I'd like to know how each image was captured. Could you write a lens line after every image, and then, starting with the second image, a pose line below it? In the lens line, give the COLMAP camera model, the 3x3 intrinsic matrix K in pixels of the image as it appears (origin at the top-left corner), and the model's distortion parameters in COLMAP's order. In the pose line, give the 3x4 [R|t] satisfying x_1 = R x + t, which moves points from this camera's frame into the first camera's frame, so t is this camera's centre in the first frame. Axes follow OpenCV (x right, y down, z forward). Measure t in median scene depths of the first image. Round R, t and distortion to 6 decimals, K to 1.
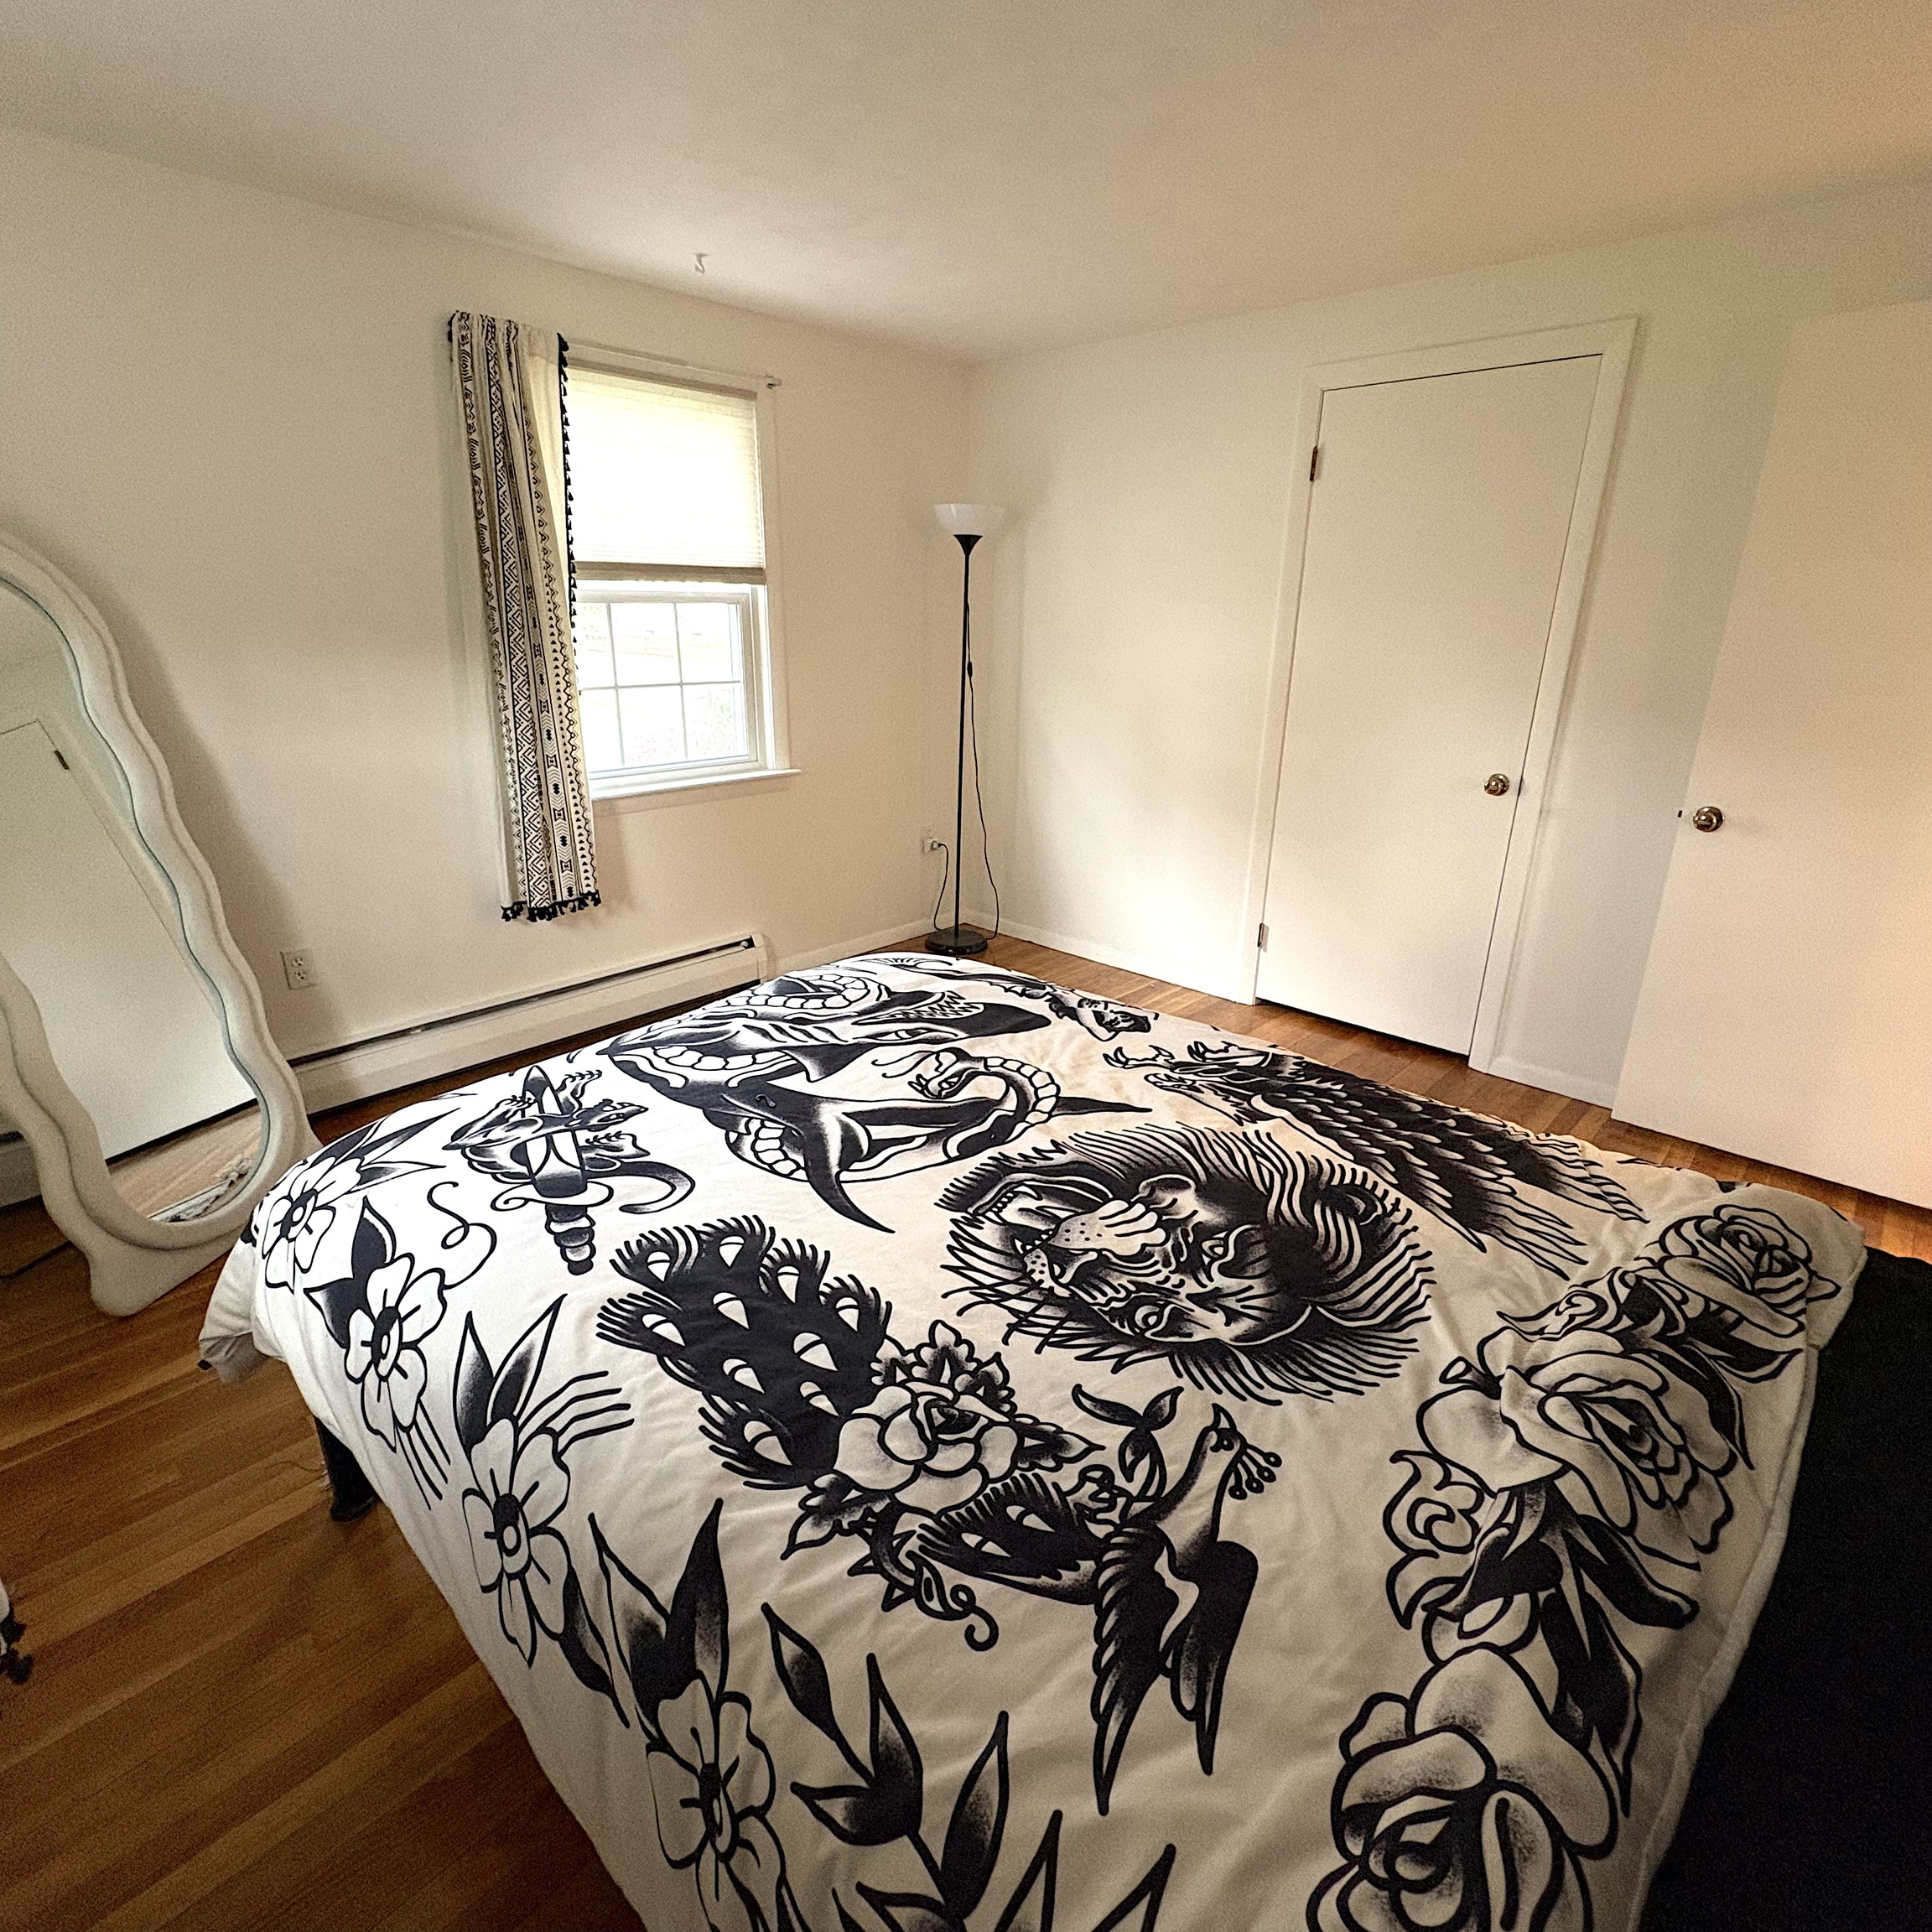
lens RADIAL K [[1026.9, 0, 963.9], [0, 1026.9, 961.8], [0, 0, 1]] dist [0.005263, 0.000501]
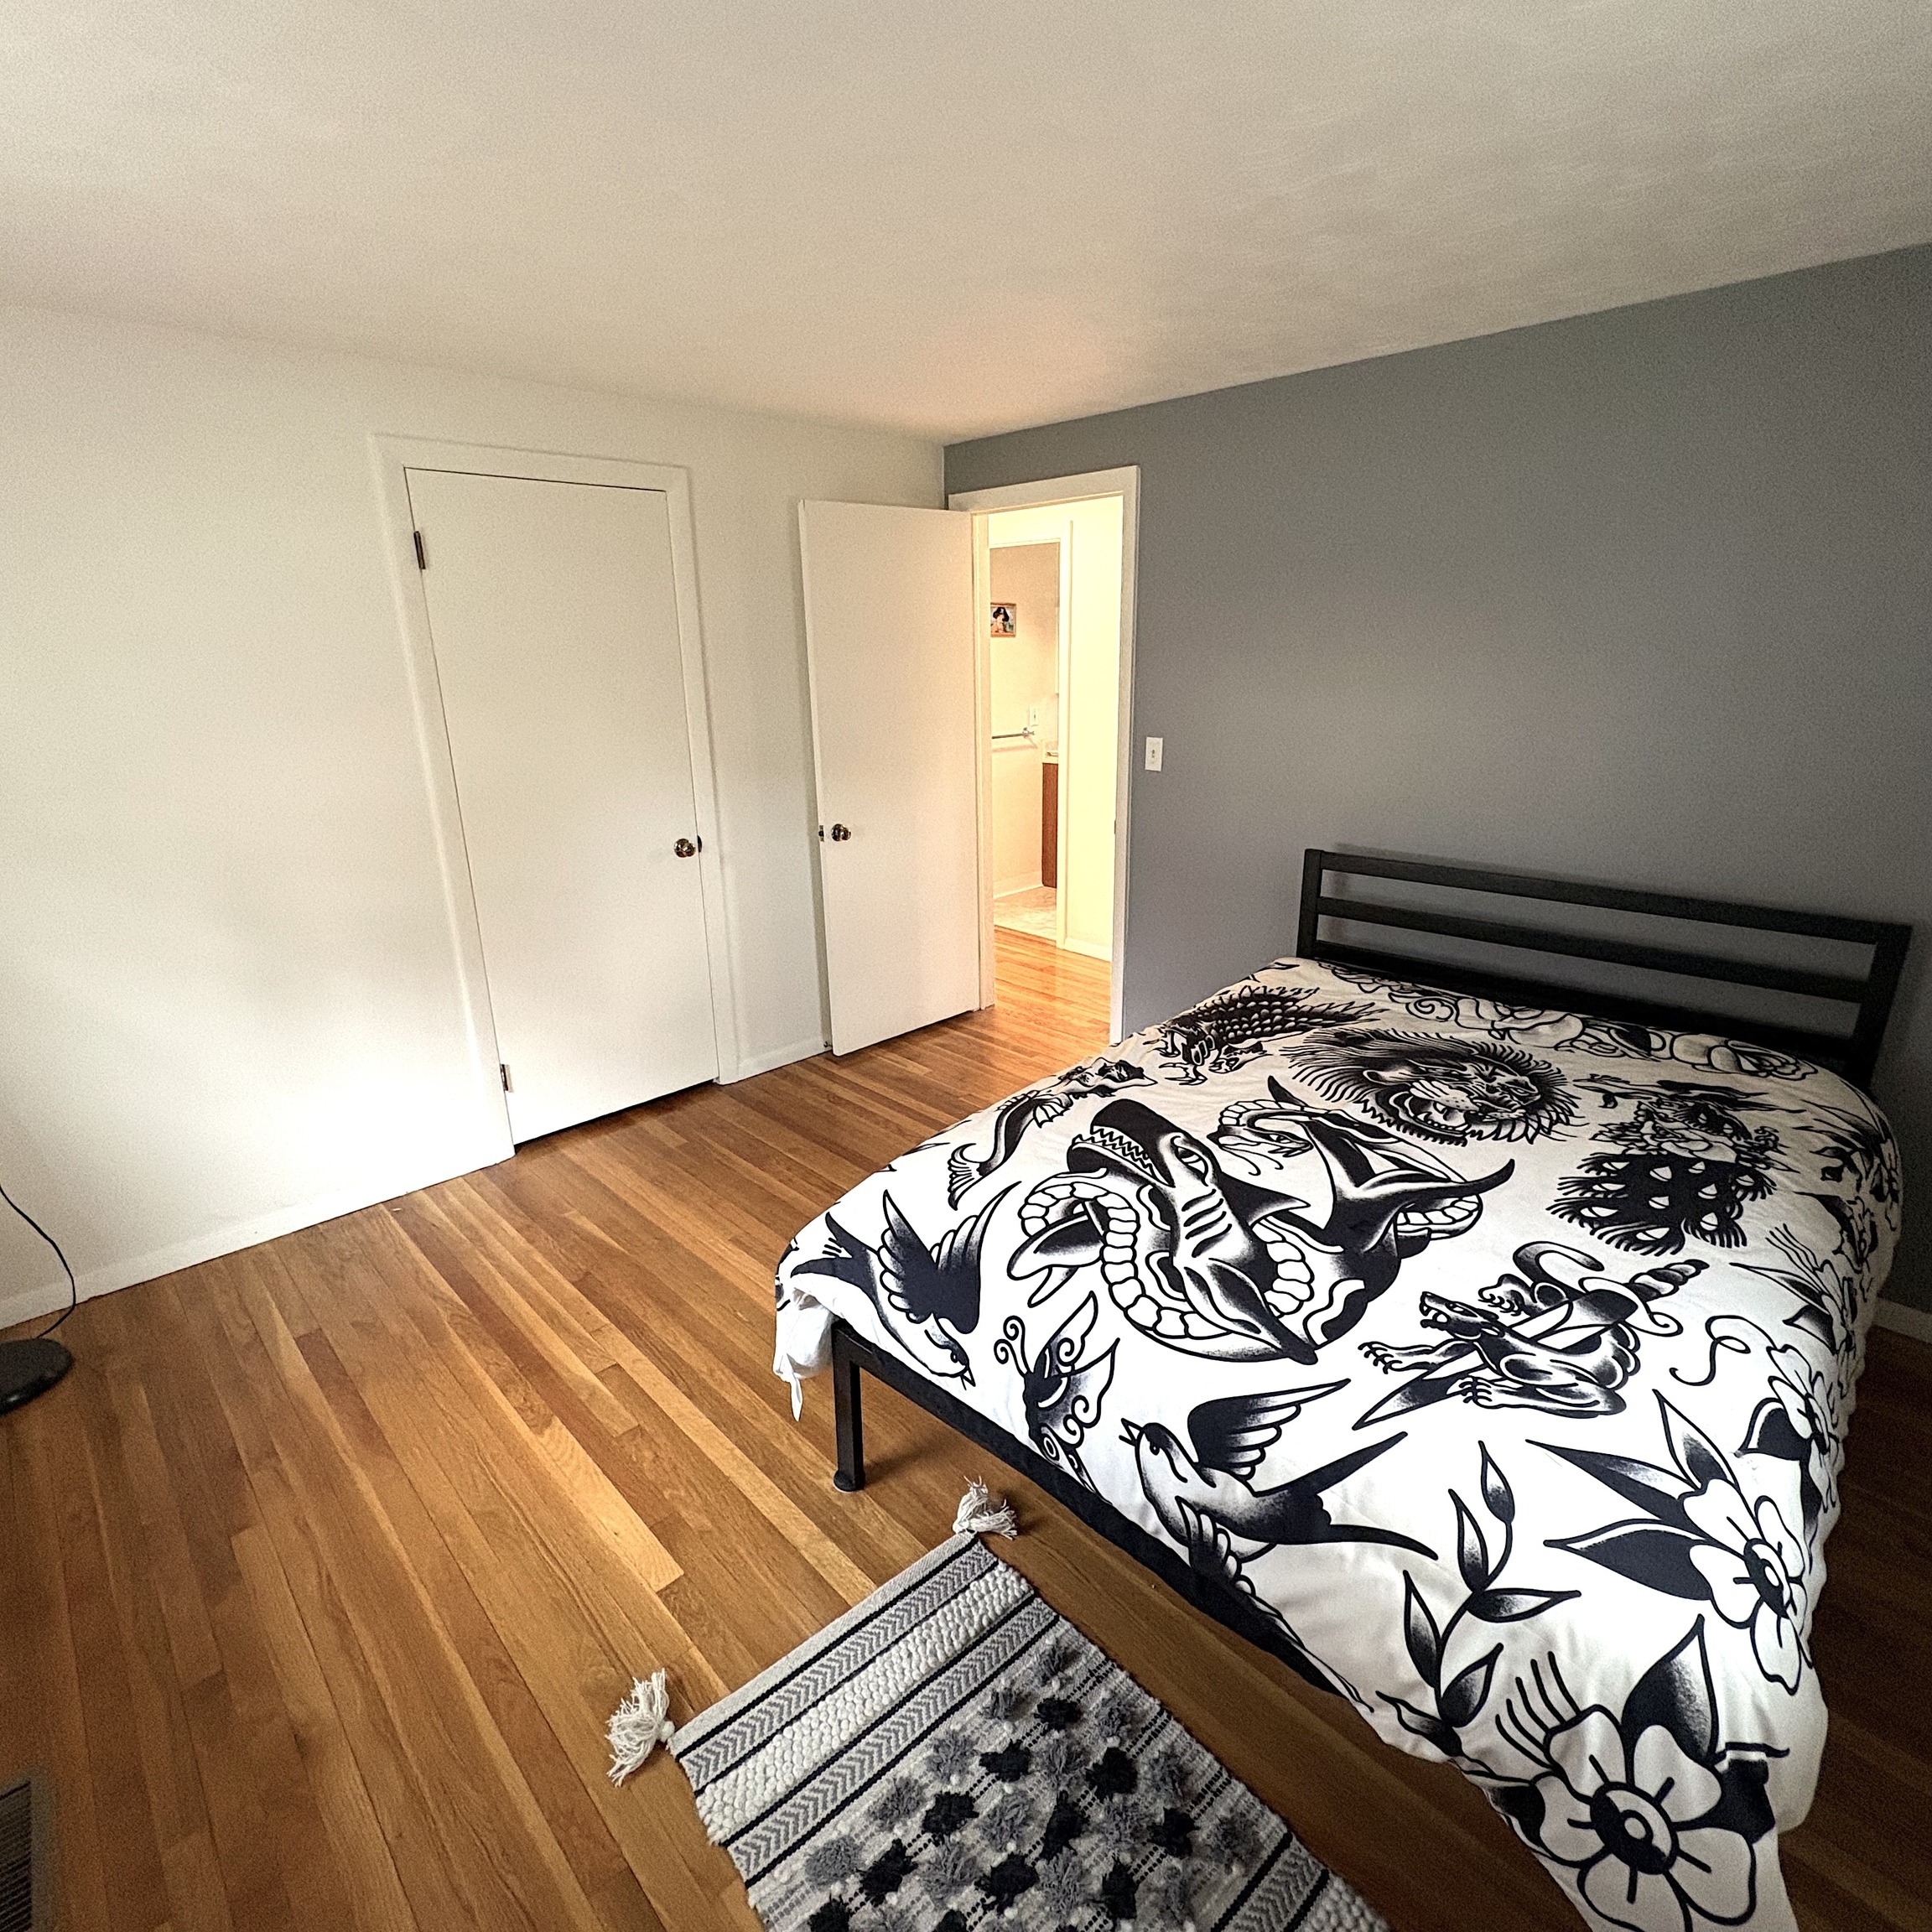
lens RADIAL K [[1067.5, 0, 967.0], [0, 1067.5, 966.7], [0, 0, 1]] dist [0.039575, -0.001969]
pose [[-0.014872, -0.313450, 0.949488, -1.254692], [0.330008, 0.894845, 0.300580, -0.615860], [-0.943861, 0.317809, 0.090133, 1.317395]]
